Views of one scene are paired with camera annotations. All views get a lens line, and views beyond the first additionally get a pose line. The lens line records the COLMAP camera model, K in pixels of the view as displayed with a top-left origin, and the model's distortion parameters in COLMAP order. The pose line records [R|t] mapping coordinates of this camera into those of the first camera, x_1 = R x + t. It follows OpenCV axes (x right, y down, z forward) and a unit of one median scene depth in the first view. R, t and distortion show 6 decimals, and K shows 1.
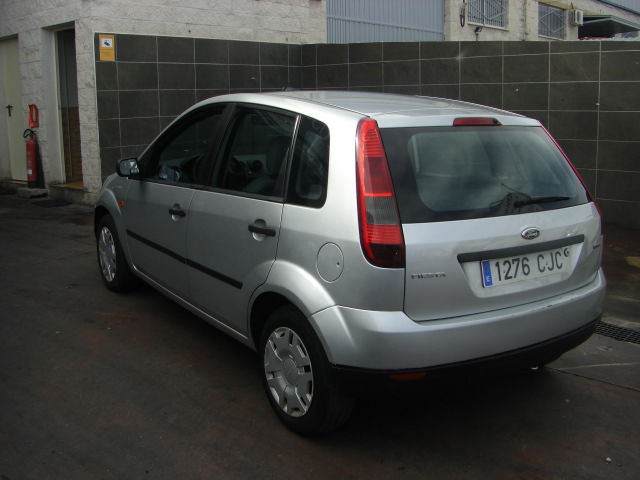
lens RADIAL K [[725.9, 0, 320.0], [0, 725.9, 240.0], [0, 0, 1]] dist [-0.208777, 0.220392]
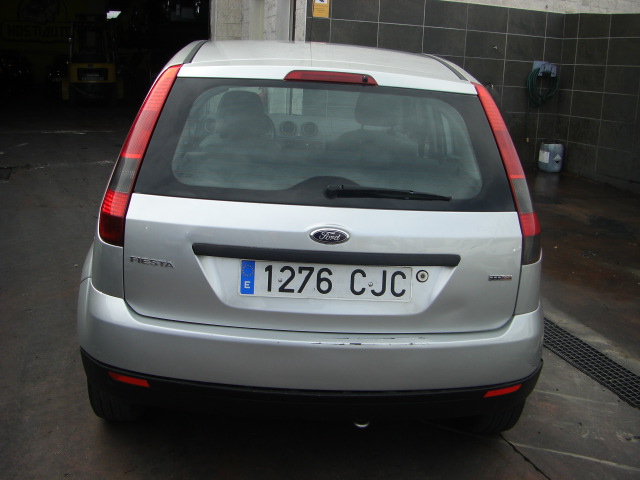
lens RADIAL K [[725.9, 0, 320.0], [0, 725.9, 240.0], [0, 0, 1]] dist [-0.208777, 0.220392]
pose [[0.861115, 0.169587, -0.479293, 0.605223], [-0.153287, 0.985461, 0.073282, -0.053802], [0.484752, 0.010365, 0.874590, 0.355448]]
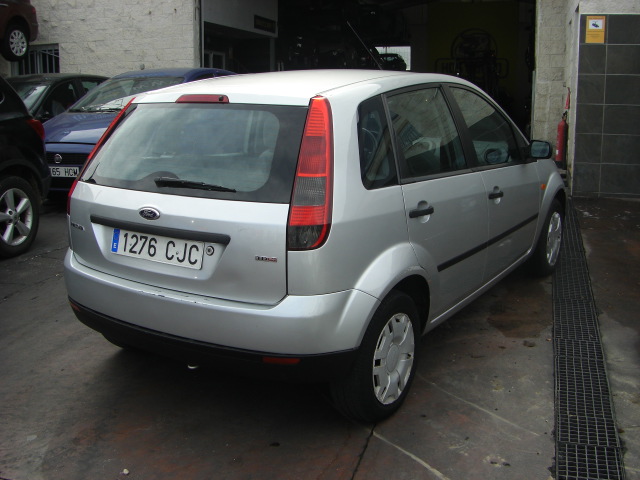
lens RADIAL K [[725.9, 0, 320.0], [0, 725.9, 240.0], [0, 0, 1]] dist [-0.208777, 0.220392]
pose [[0.397338, 0.195728, -0.896556, 1.215330], [-0.178904, 0.974765, 0.133514, -0.139602], [0.900064, 0.107348, 0.422328, 0.768674]]
